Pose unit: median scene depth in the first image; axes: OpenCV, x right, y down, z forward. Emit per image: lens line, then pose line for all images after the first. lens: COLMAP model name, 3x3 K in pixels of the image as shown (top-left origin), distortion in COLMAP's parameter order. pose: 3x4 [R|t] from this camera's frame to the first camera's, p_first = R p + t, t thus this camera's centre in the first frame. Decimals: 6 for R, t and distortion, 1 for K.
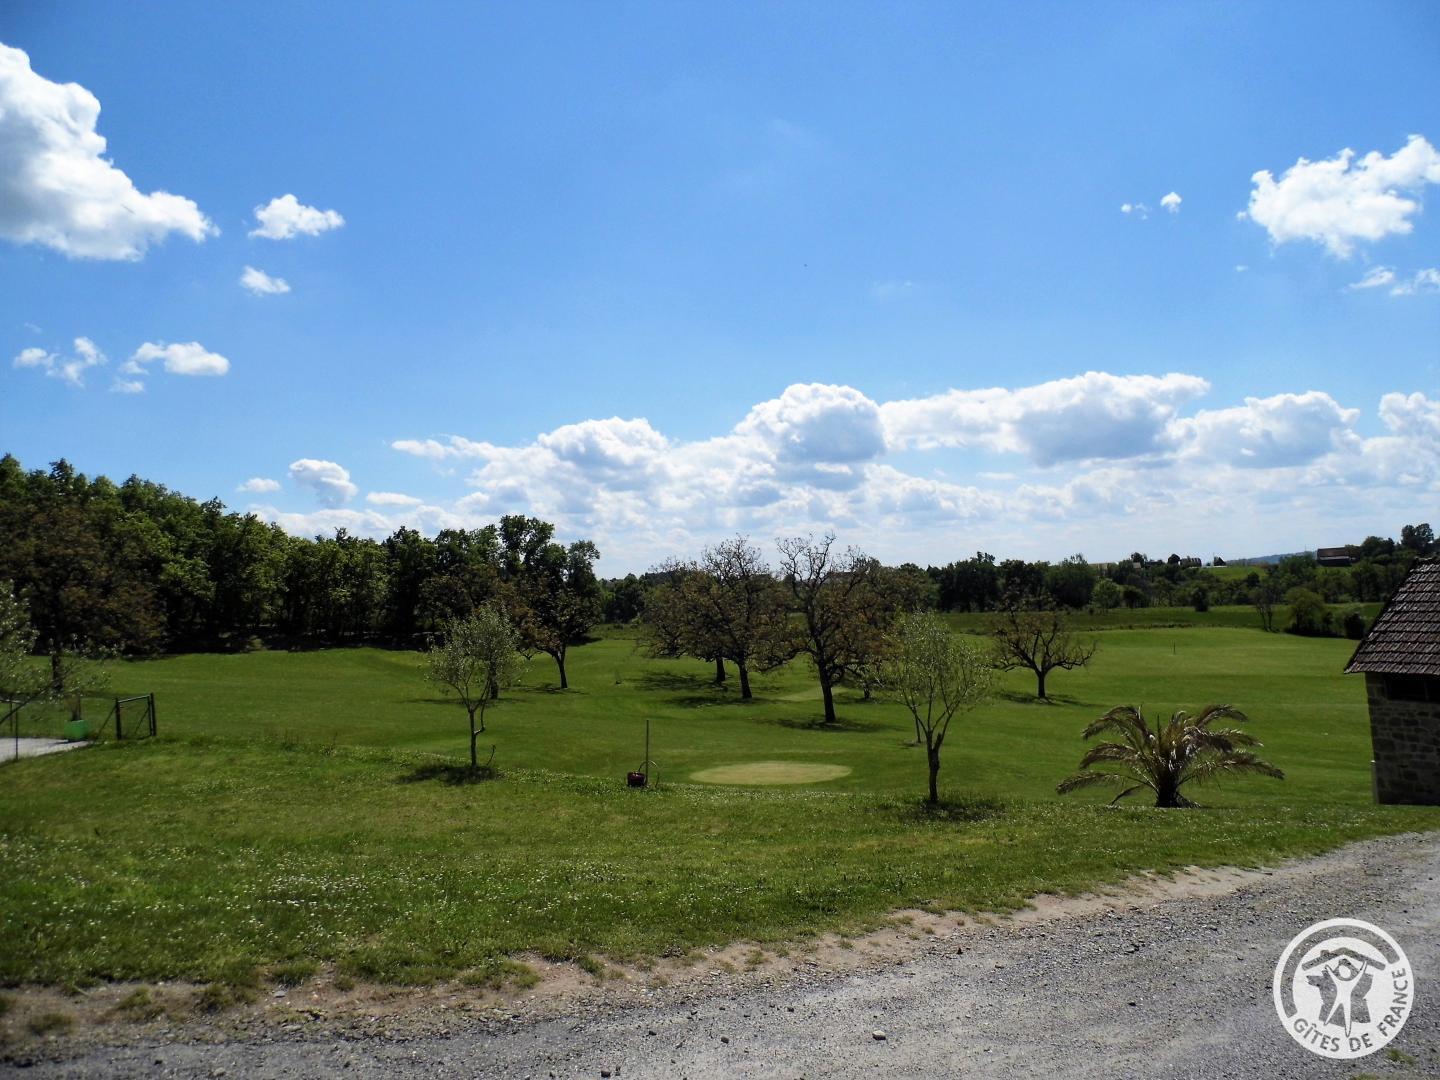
lens RADIAL K [[1053.3, 0, 717.4], [0, 1053.3, 542.7], [0, 0, 1]] dist [-0.014215, -0.001066]
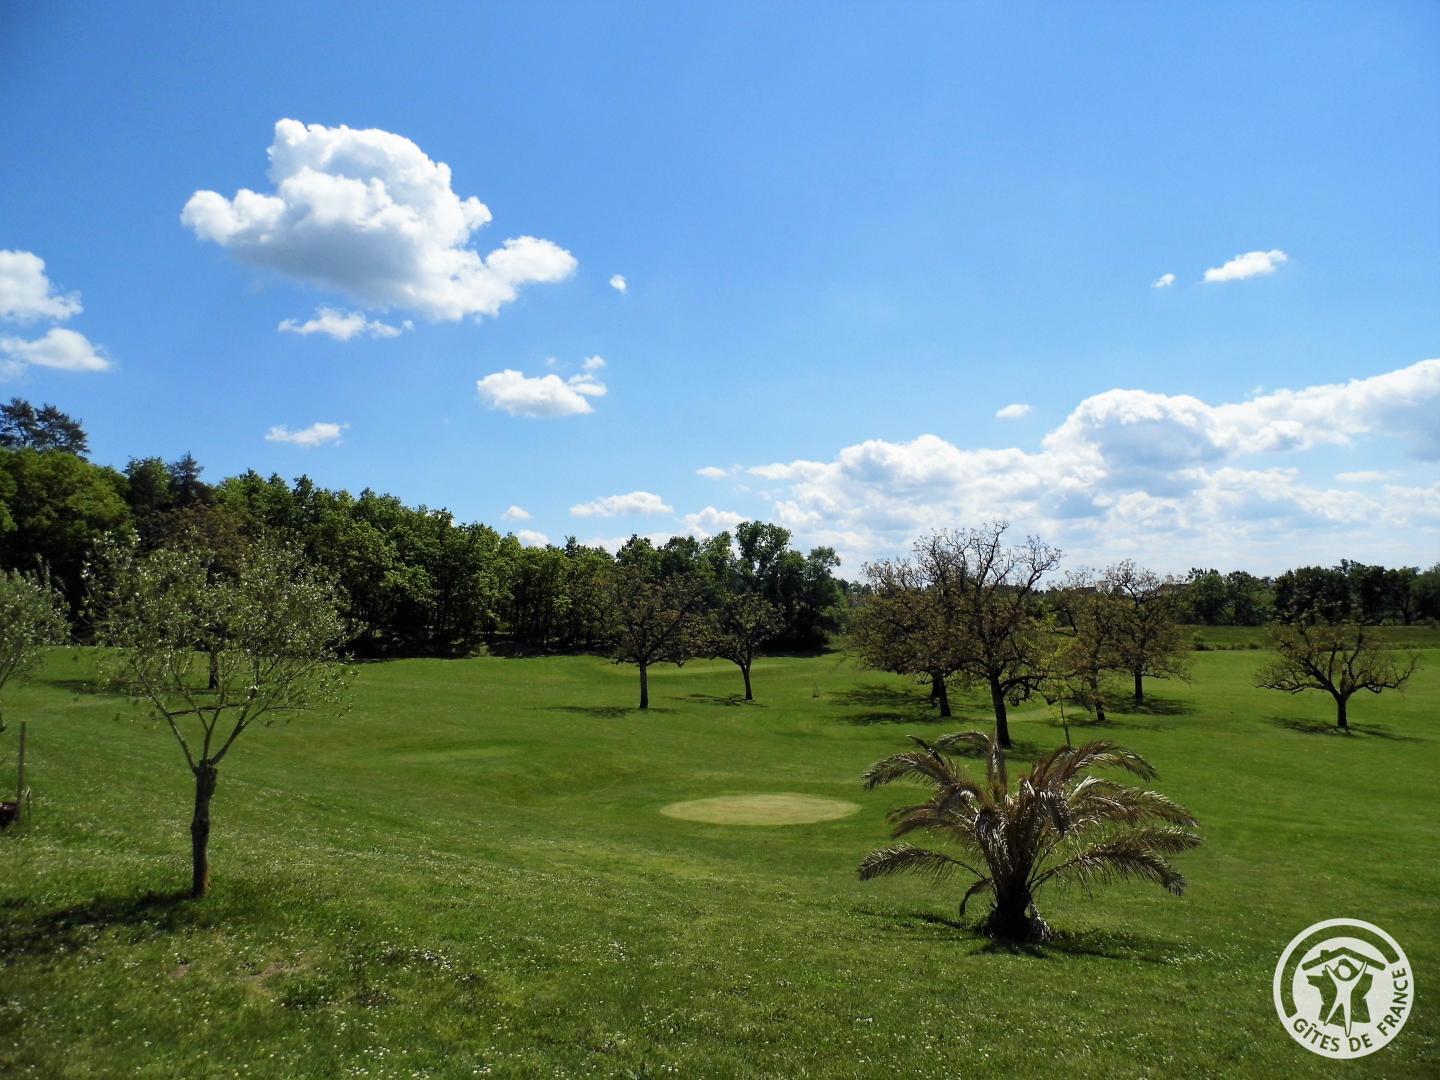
lens RADIAL K [[1053.3, 0, 722.5], [0, 1053.3, 538.3], [0, 0, 1]] dist [-0.014215, -0.001066]
pose [[0.954803, -0.020126, -0.296558, 0.087832], [0.014341, 0.999662, -0.021669, 0.012432], [0.296894, 0.016437, 0.954769, 0.084411]]
